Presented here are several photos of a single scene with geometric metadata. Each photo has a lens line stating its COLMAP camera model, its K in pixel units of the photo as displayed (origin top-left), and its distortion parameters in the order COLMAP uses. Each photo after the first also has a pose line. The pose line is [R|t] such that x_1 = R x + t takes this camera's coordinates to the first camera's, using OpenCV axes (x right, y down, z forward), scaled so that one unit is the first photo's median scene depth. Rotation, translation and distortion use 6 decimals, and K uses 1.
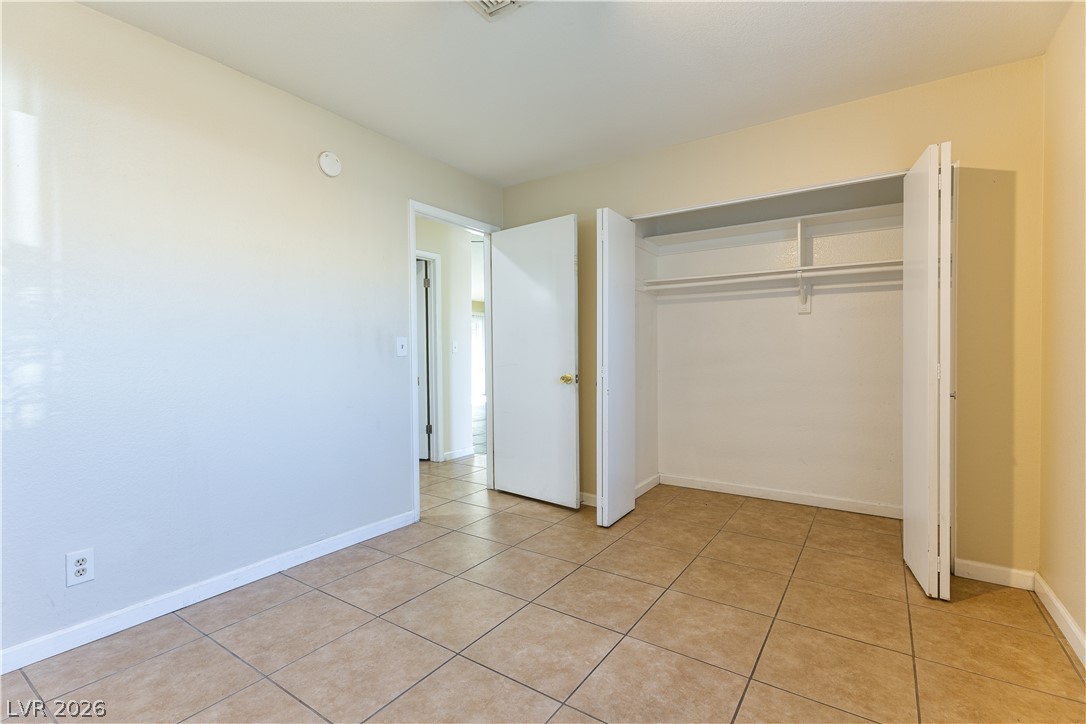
lens RADIAL K [[496.4, 0, 543.8], [0, 496.4, 359.4], [0, 0, 1]] dist [-0.003946, -0.000384]
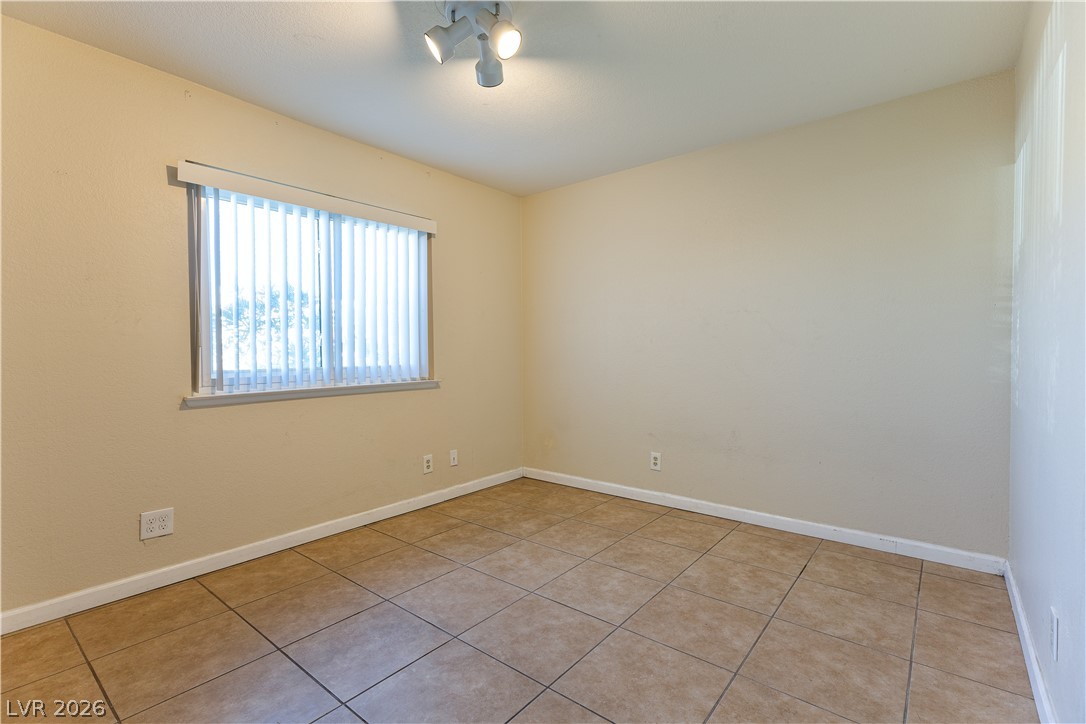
lens RADIAL K [[496.4, 0, 542.6], [0, 496.4, 359.3], [0, 0, 1]] dist [-0.003946, -0.000384]
pose [[-0.996544, 0.006983, 0.082771, -0.257333], [0.009394, 0.999542, 0.028782, -0.025047], [-0.082532, 0.029460, -0.996153, 1.992158]]
